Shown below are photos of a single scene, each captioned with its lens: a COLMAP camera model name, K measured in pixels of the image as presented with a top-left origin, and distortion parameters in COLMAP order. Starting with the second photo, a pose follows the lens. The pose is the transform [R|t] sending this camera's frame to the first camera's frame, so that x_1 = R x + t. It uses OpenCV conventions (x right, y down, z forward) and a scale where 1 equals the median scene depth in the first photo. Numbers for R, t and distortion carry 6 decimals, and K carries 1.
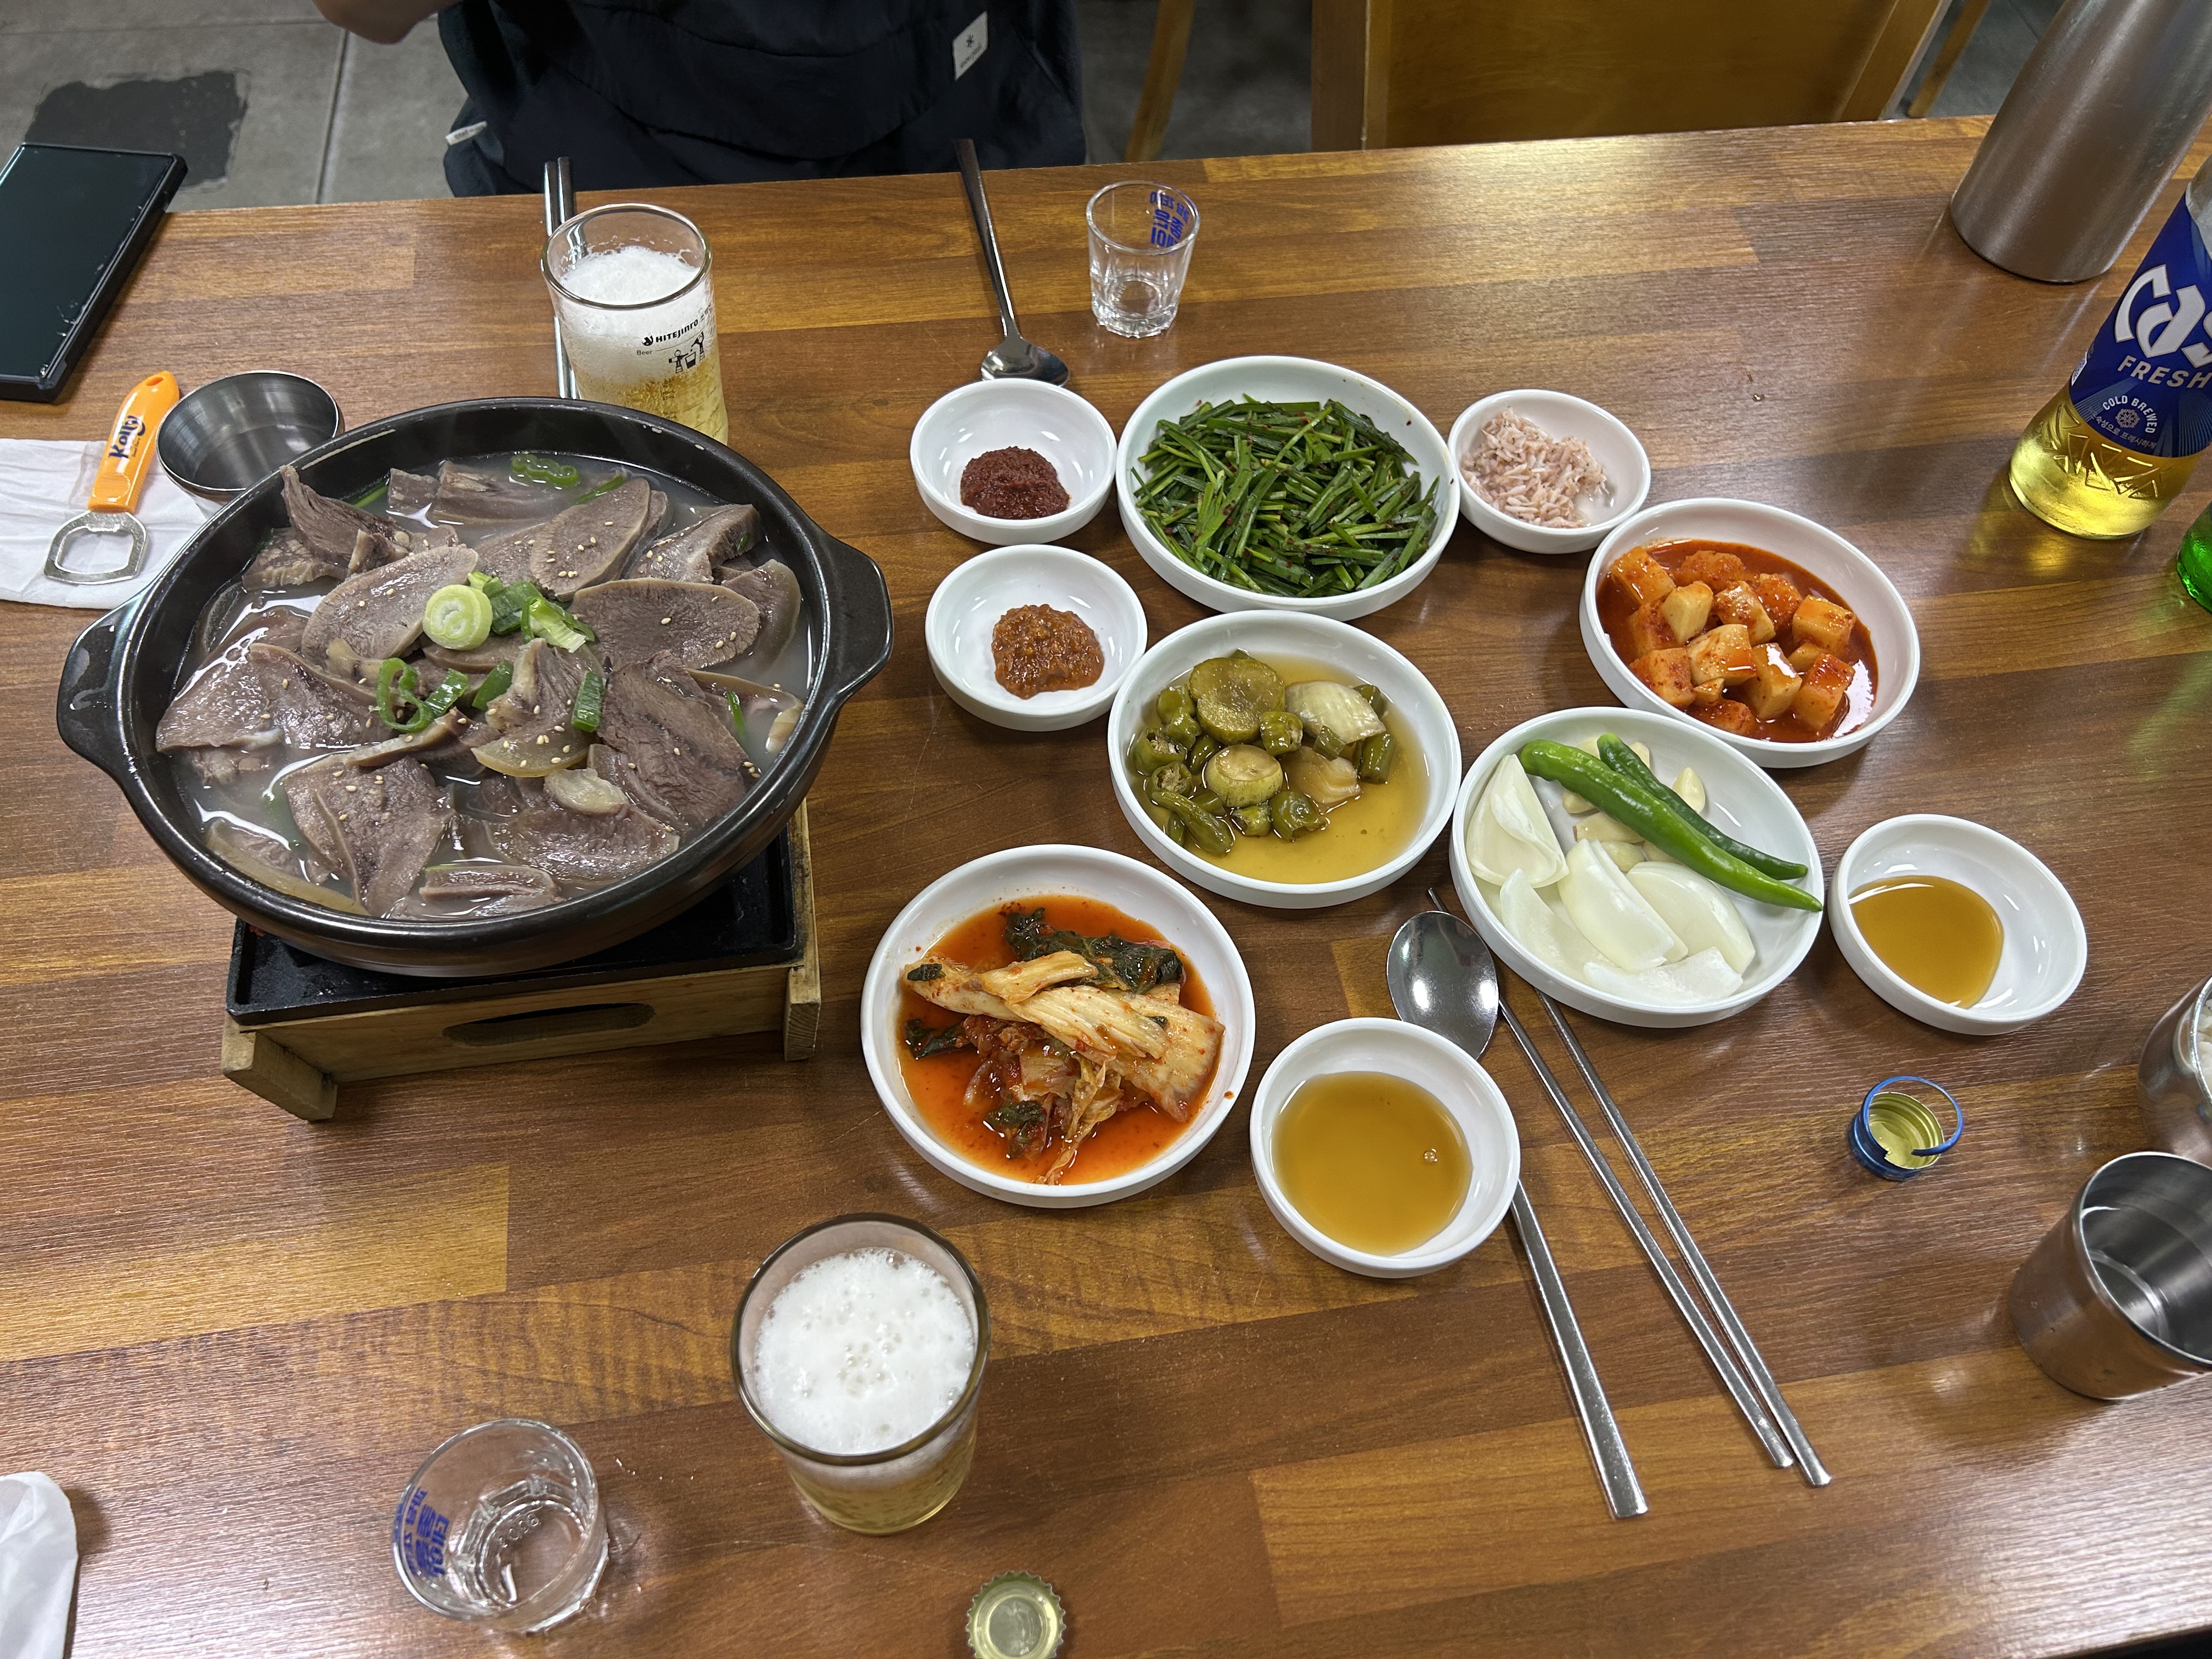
lens RADIAL K [[1618.2, 0, 1101.7], [0, 1618.2, 826.9], [0, 0, 1]] dist [0.027070, -0.055990]
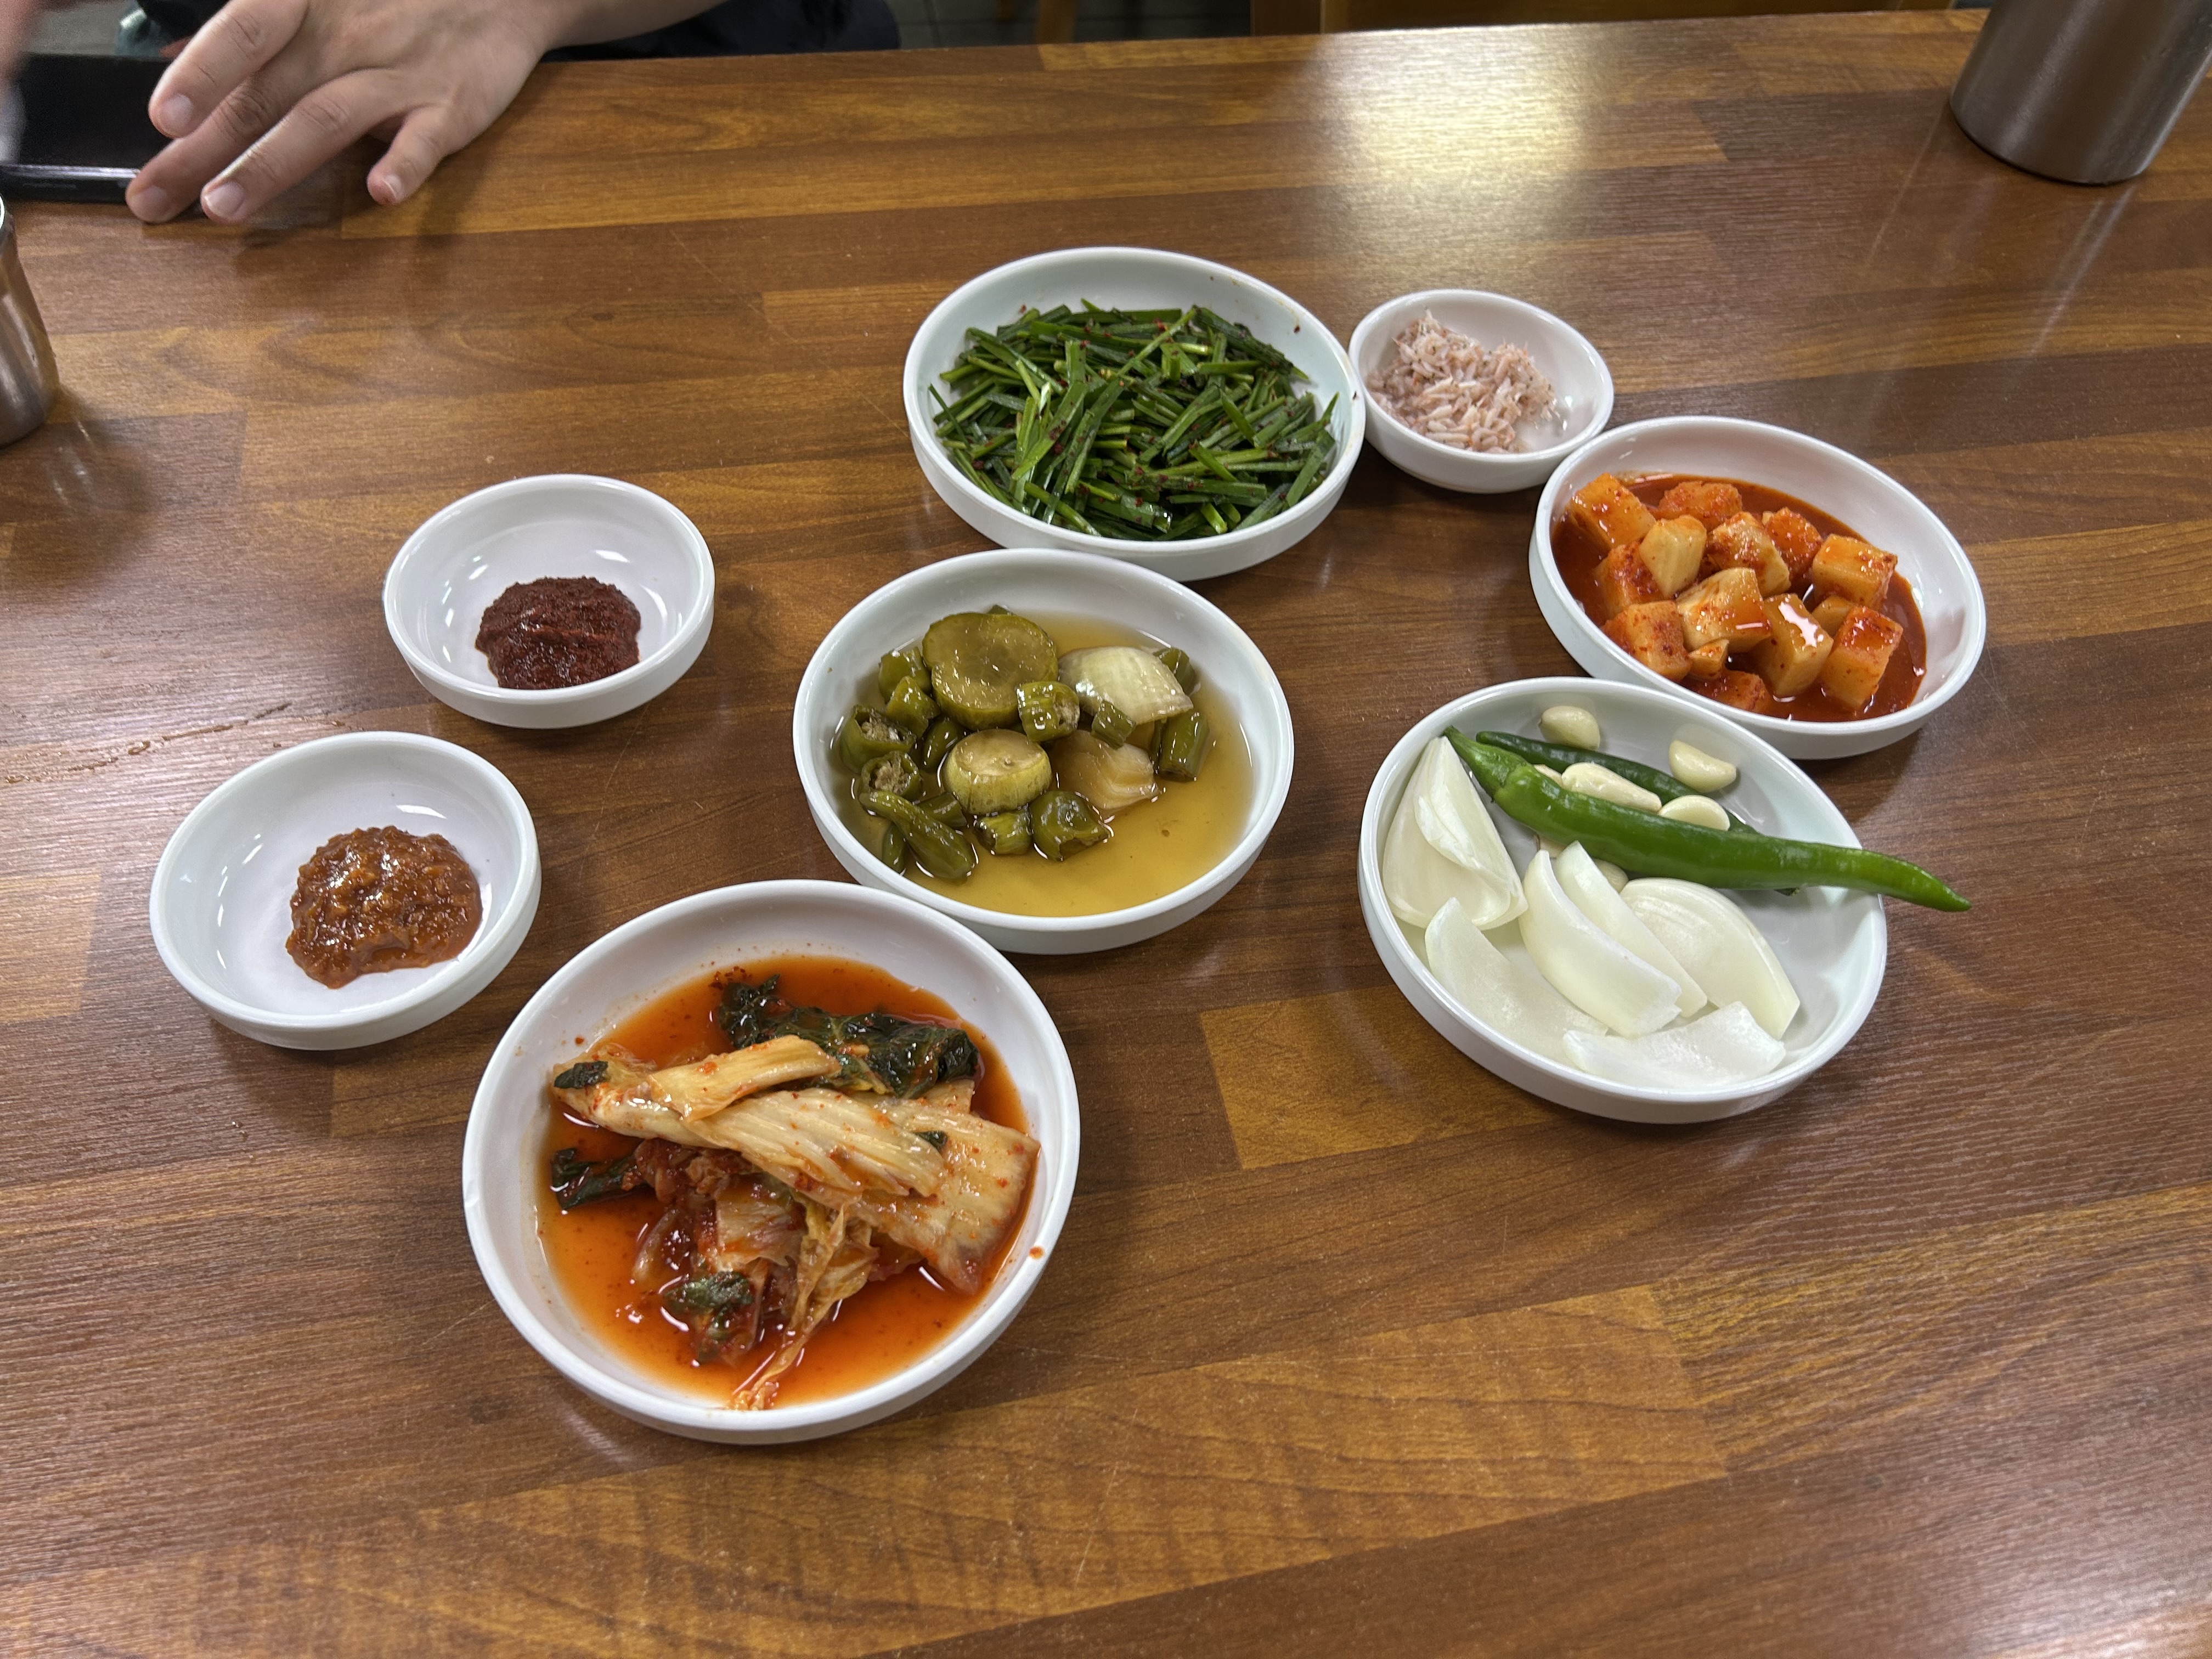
lens RADIAL K [[1633.4, 0, 1106.0], [0, 1633.4, 829.5], [0, 0, 1]] dist [0.030766, -0.063686]
pose [[0.998873, -0.021993, 0.042060, 0.078278], [0.024227, 0.998281, -0.053360, 0.030011], [-0.040815, 0.054319, 0.997689, 0.313019]]
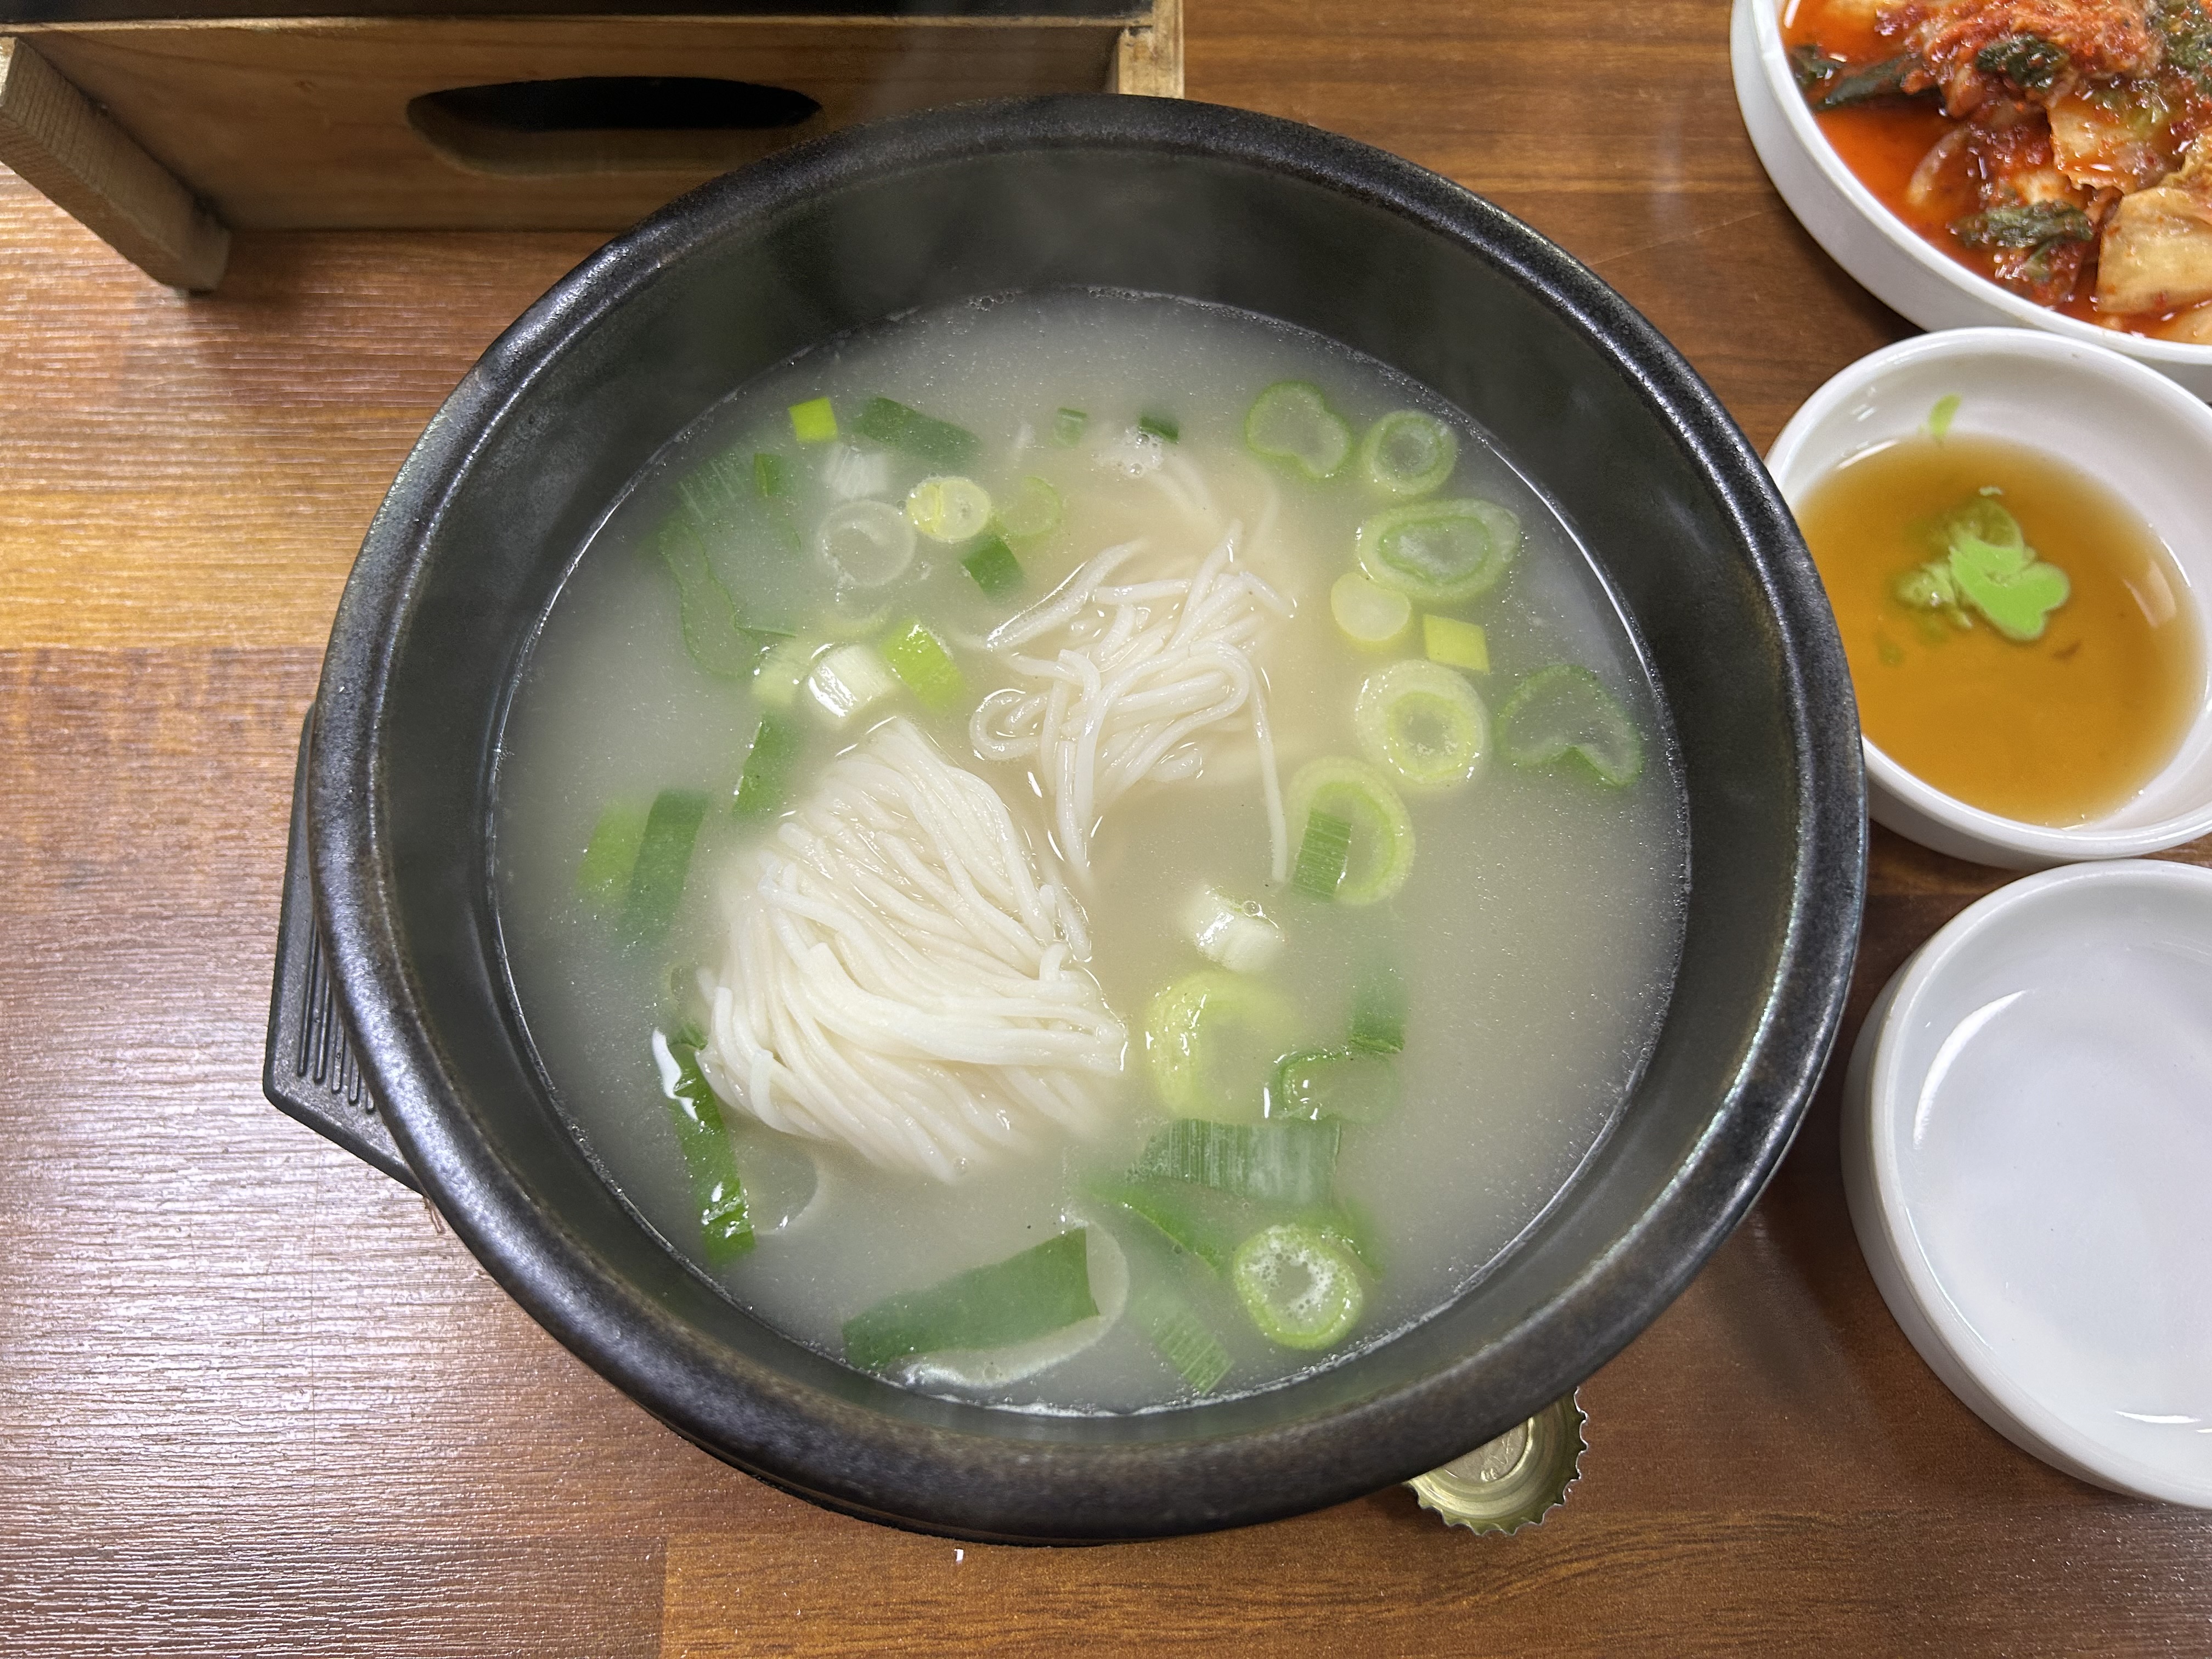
lens RADIAL K [[1618.2, 0, 1101.7], [0, 1618.2, 826.9], [0, 0, 1]] dist [0.027070, -0.055990]
pose [[0.987313, 0.137778, -0.078929, -0.121886], [-0.110308, 0.952700, 0.283186, 0.156509], [0.114213, -0.270887, 0.955812, 0.462532]]
